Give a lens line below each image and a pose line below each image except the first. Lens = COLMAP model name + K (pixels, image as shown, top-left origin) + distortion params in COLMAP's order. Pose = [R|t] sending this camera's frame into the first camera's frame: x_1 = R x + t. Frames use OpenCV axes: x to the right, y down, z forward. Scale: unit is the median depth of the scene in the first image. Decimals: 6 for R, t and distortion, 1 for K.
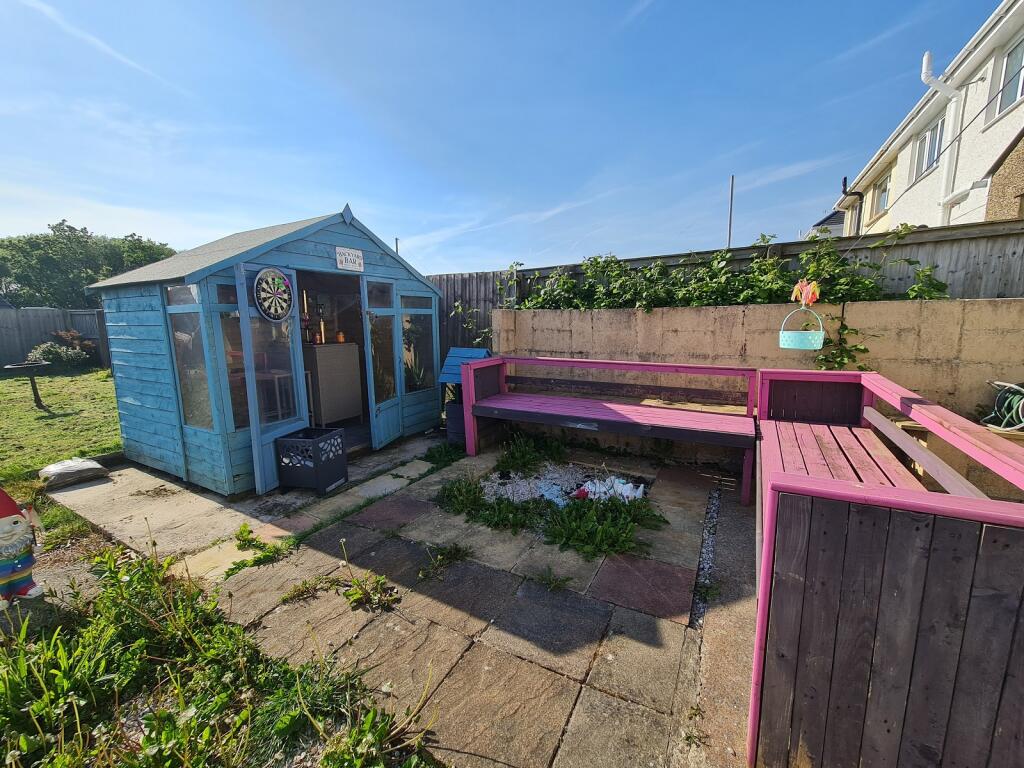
lens RADIAL K [[419.7, 0, 511.1], [0, 419.7, 380.2], [0, 0, 1]] dist [-0.014119, 0.005208]
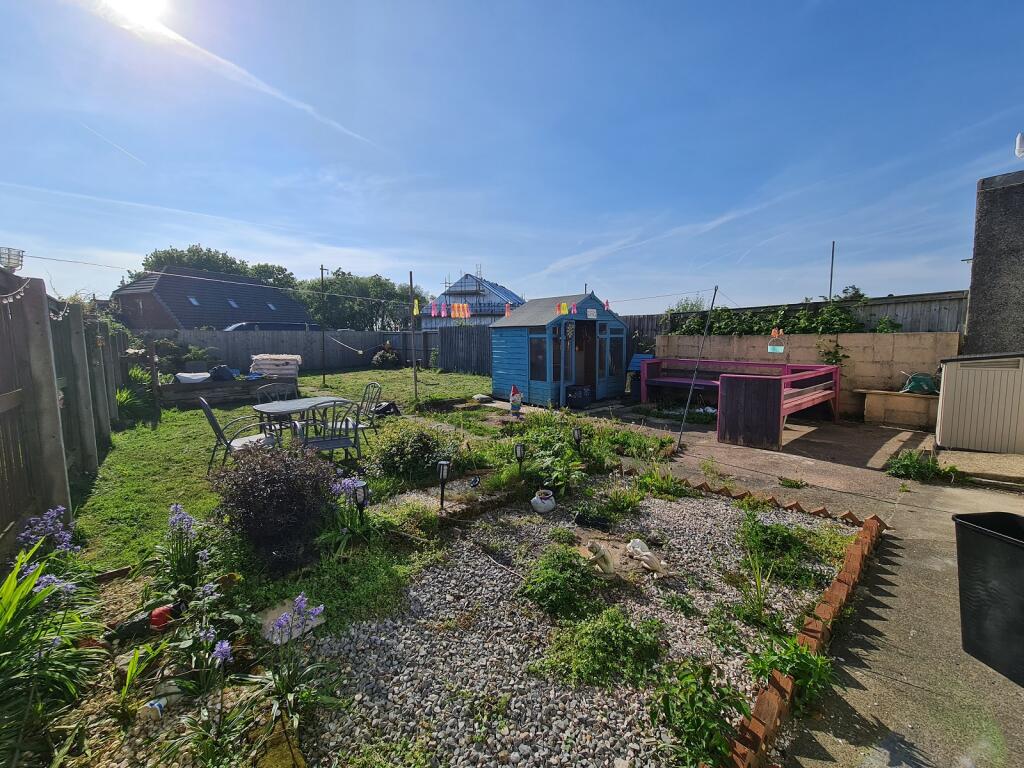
lens RADIAL K [[419.7, 0, 511.1], [0, 419.7, 380.2], [0, 0, 1]] dist [-0.014119, 0.005208]
pose [[0.938710, 0.039272, -0.342464, -0.002892], [-0.053415, 0.998061, -0.031958, 0.166040], [0.340545, 0.048292, 0.938987, -1.253726]]
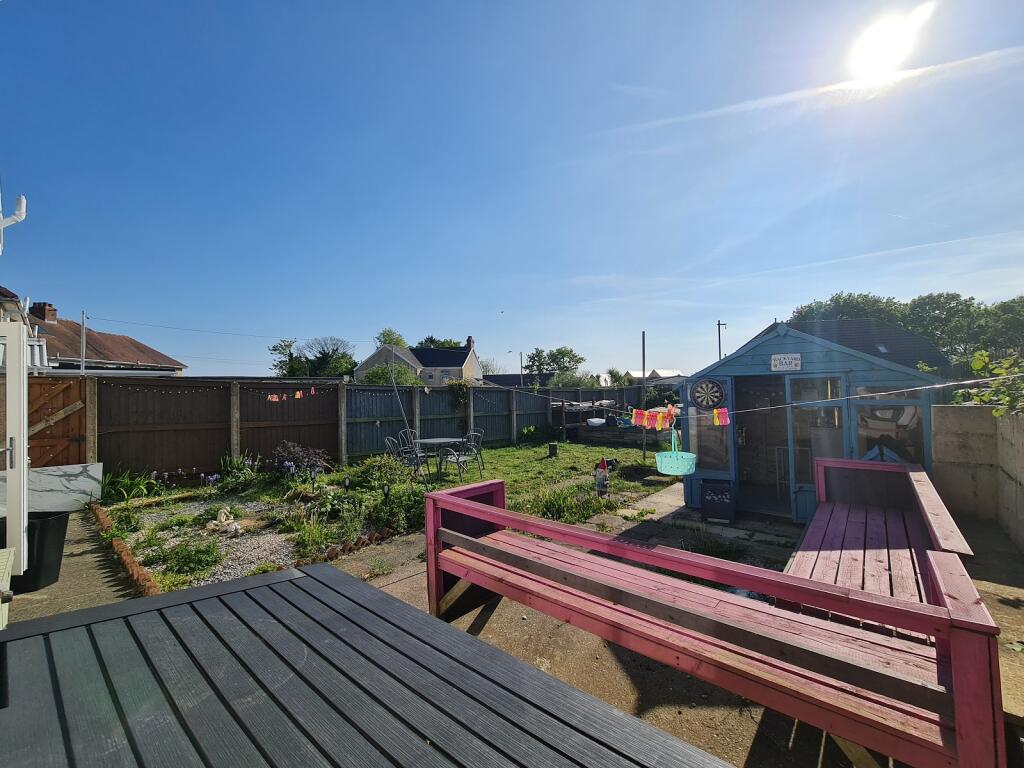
lens RADIAL K [[419.7, 0, 511.1], [0, 419.7, 380.2], [0, 0, 1]] dist [-0.014119, 0.005208]
pose [[-0.217416, -0.011090, -0.976016, 0.996891], [-0.121406, 0.992478, 0.015767, -0.148607], [0.968499, 0.121922, -0.217127, 0.460252]]
